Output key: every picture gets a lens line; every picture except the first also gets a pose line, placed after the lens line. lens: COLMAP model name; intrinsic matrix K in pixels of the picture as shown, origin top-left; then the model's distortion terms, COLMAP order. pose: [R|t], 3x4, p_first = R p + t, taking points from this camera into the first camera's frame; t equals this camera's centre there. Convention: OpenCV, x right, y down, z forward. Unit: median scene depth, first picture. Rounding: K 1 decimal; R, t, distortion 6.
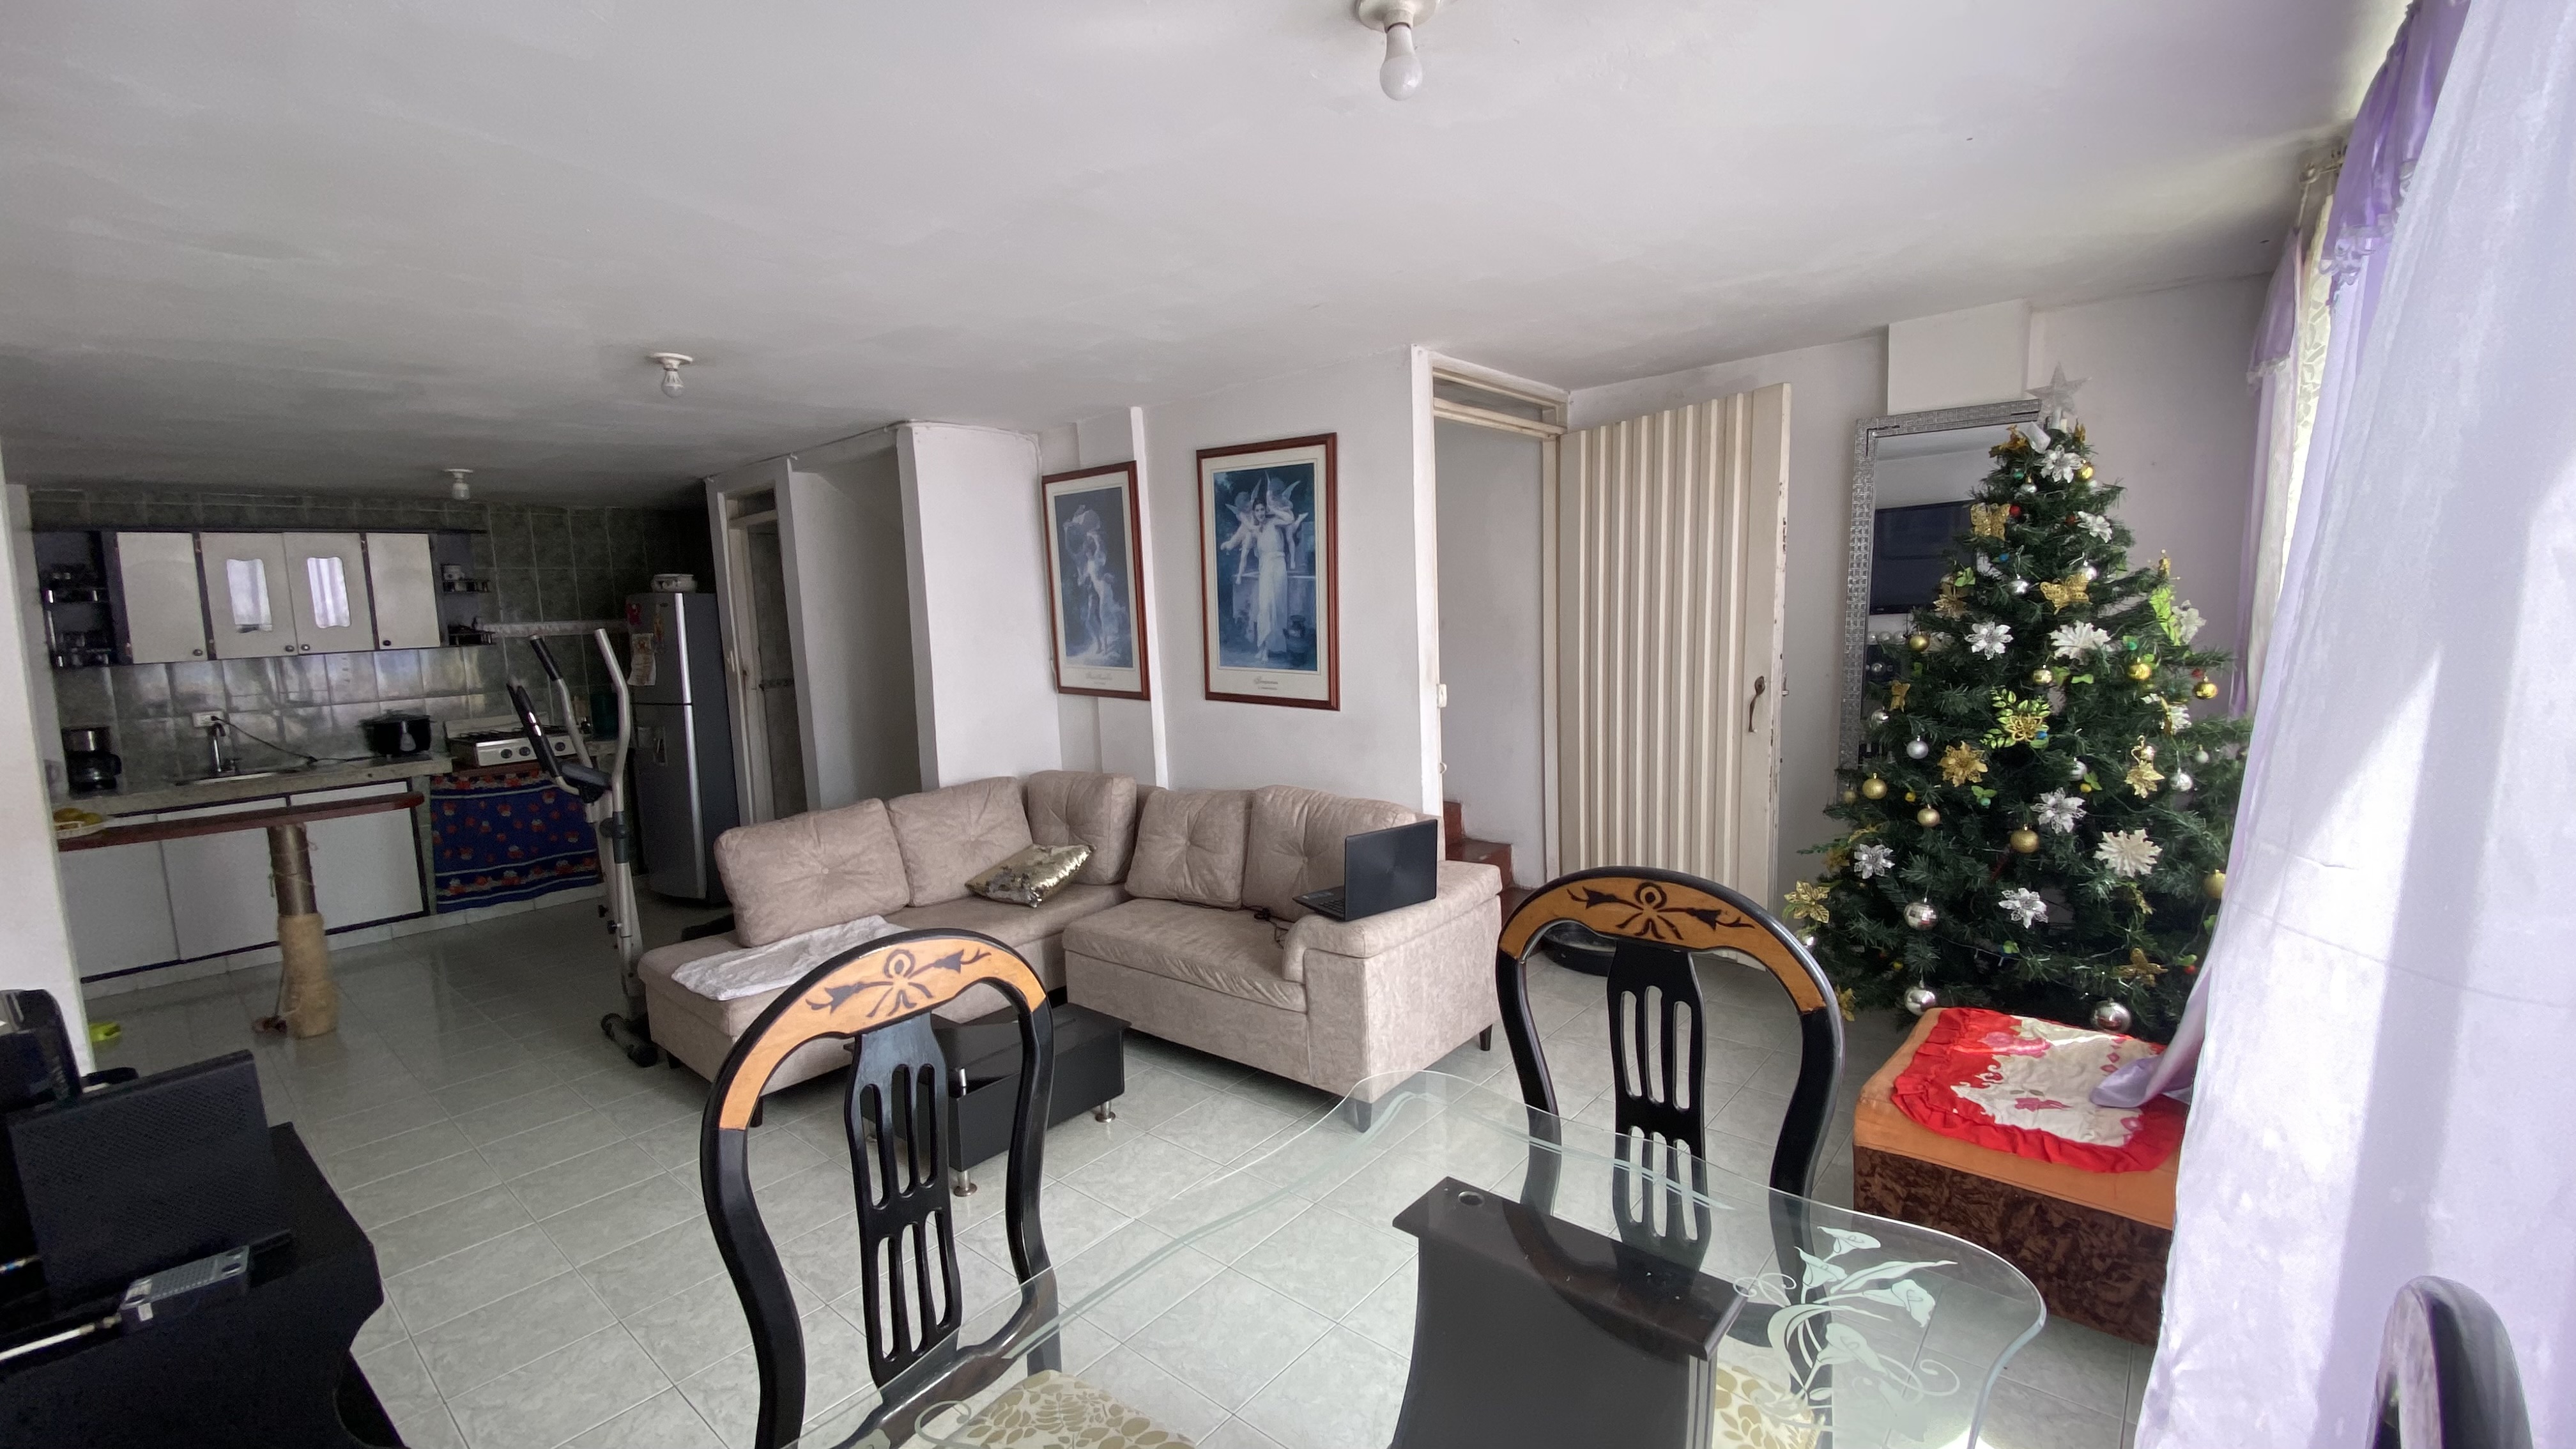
lens RADIAL K [[1041.7, 0, 1299.9], [0, 1041.7, 721.0], [0, 0, 1]] dist [-0.014180, -0.003694]
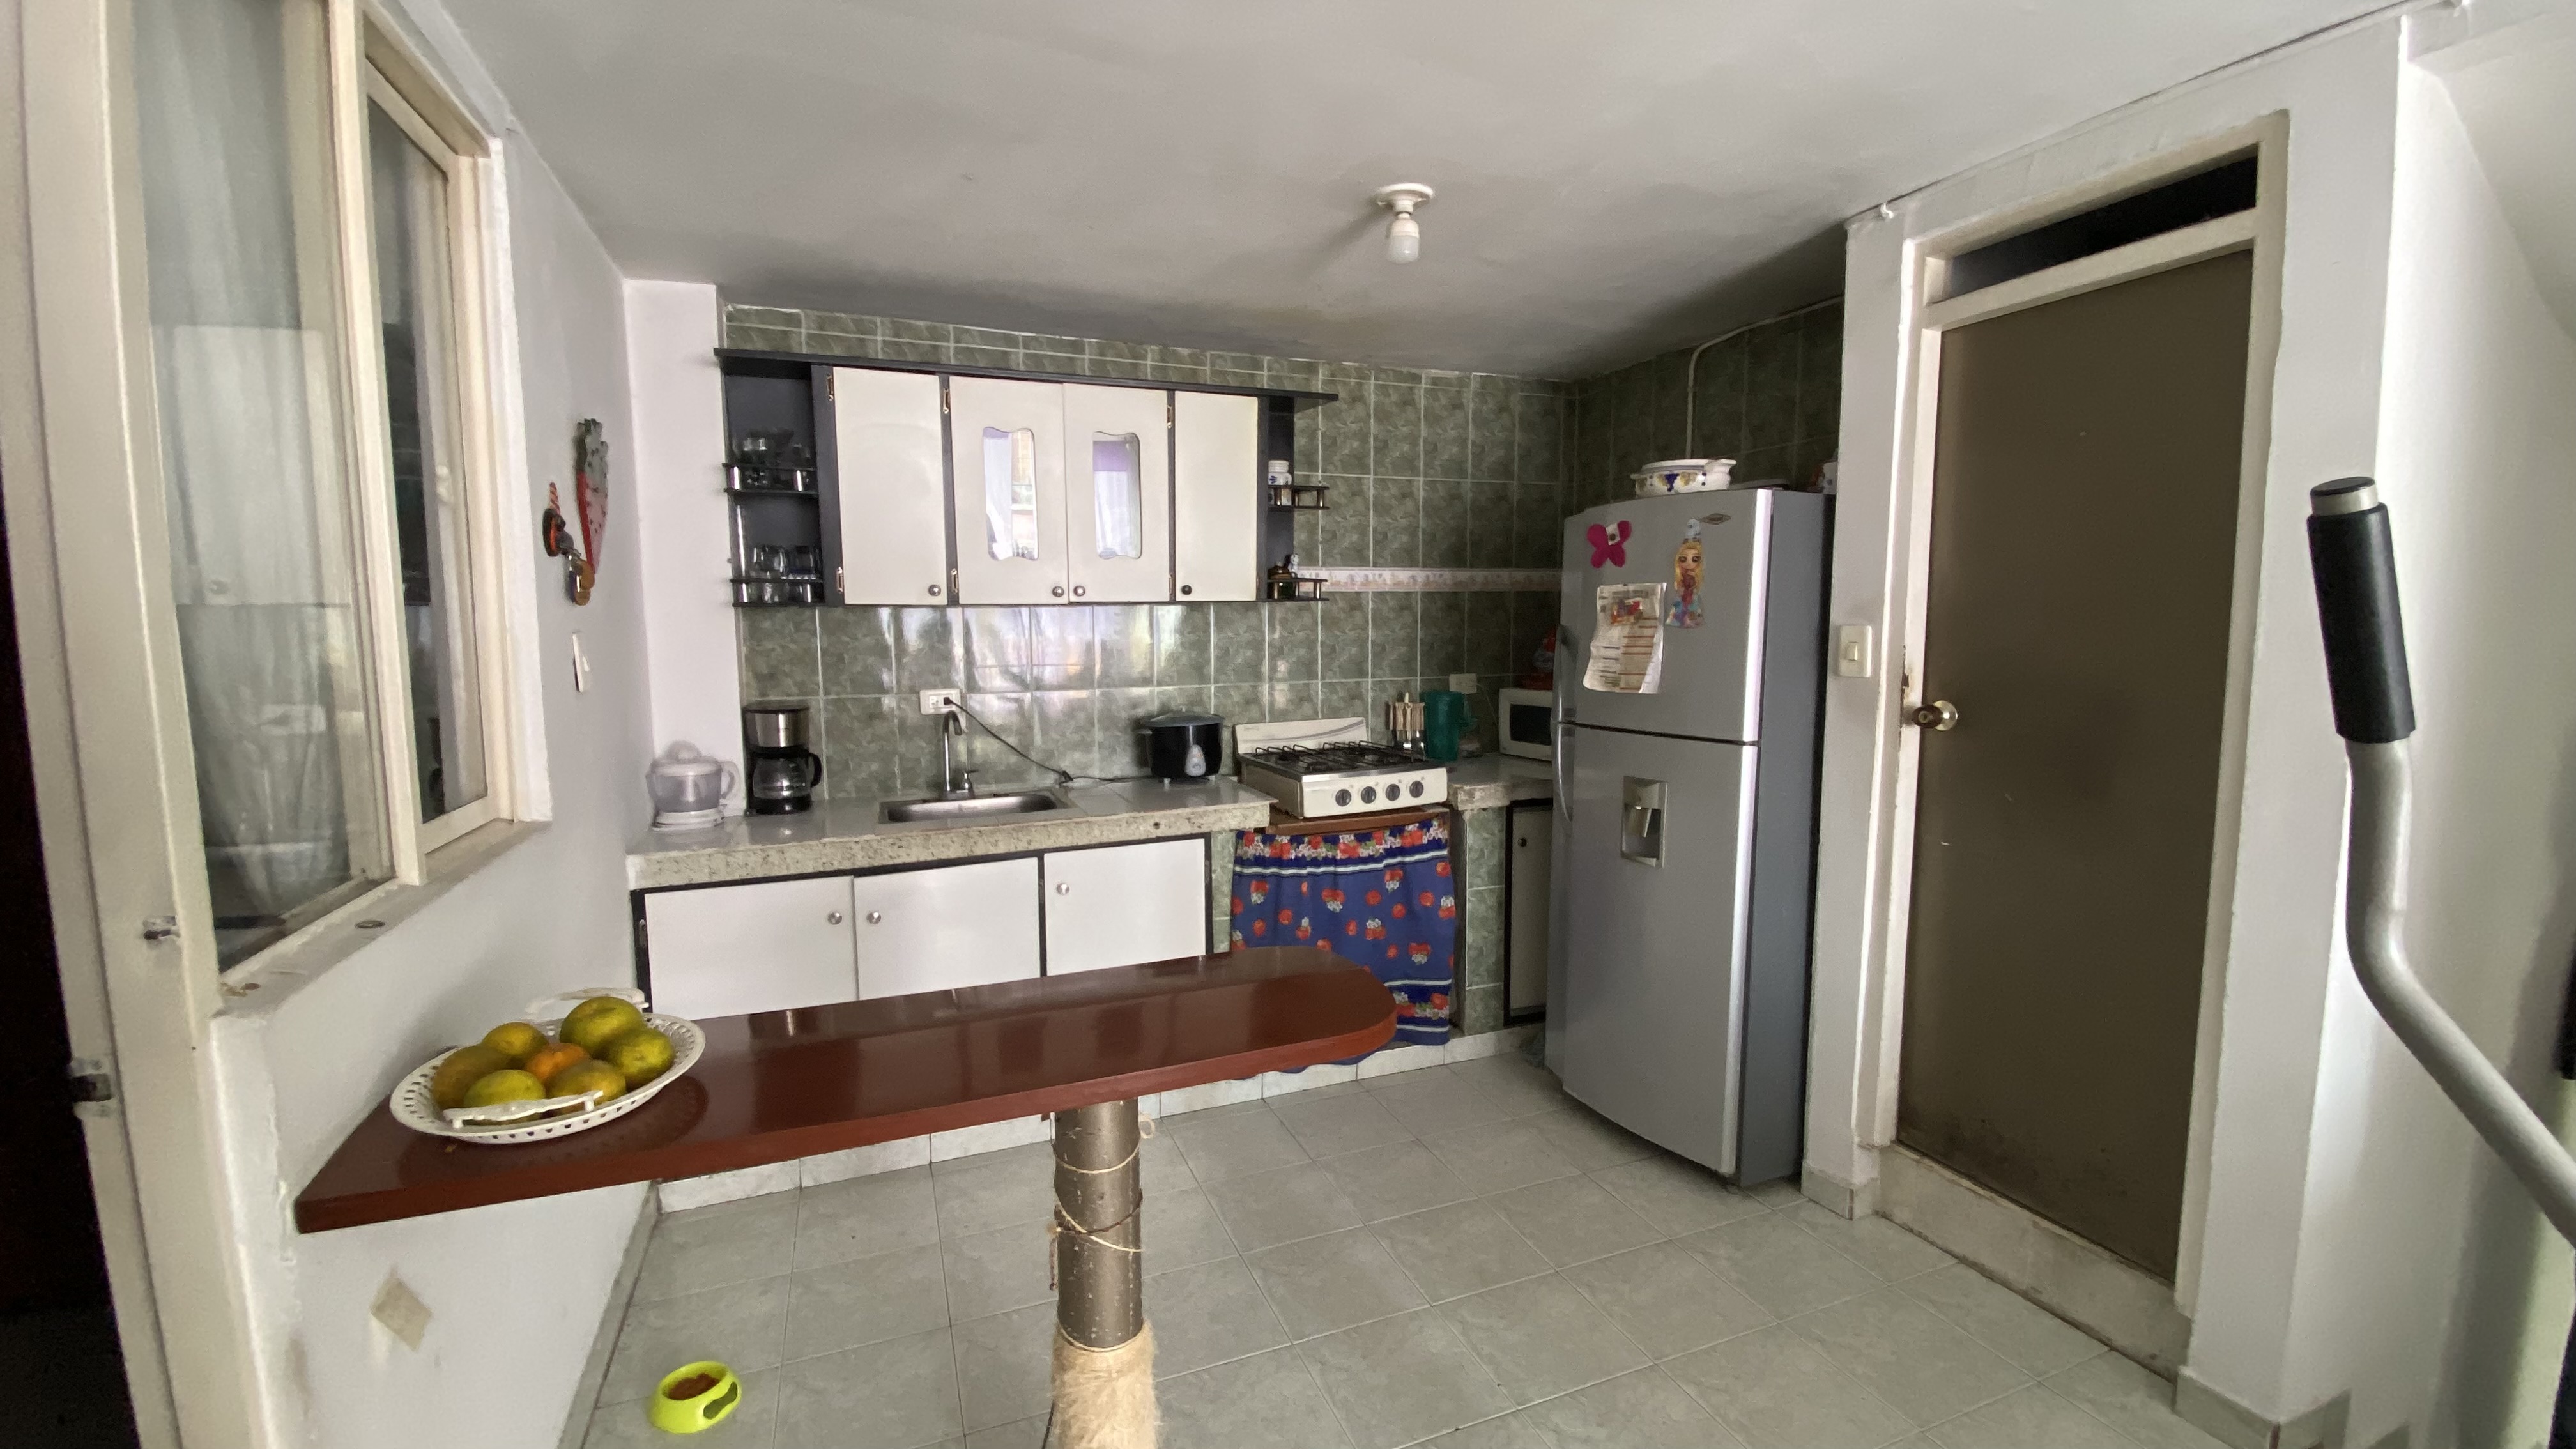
lens RADIAL K [[1007.9, 0, 1294.3], [0, 1007.9, 722.4], [0, 0, 1]] dist [0.037811, 0.000002]
pose [[0.887517, 0.084053, -0.453045, -0.570605], [-0.080072, 0.996396, 0.027999, -0.022098], [0.453765, 0.011427, 0.891048, 0.524309]]
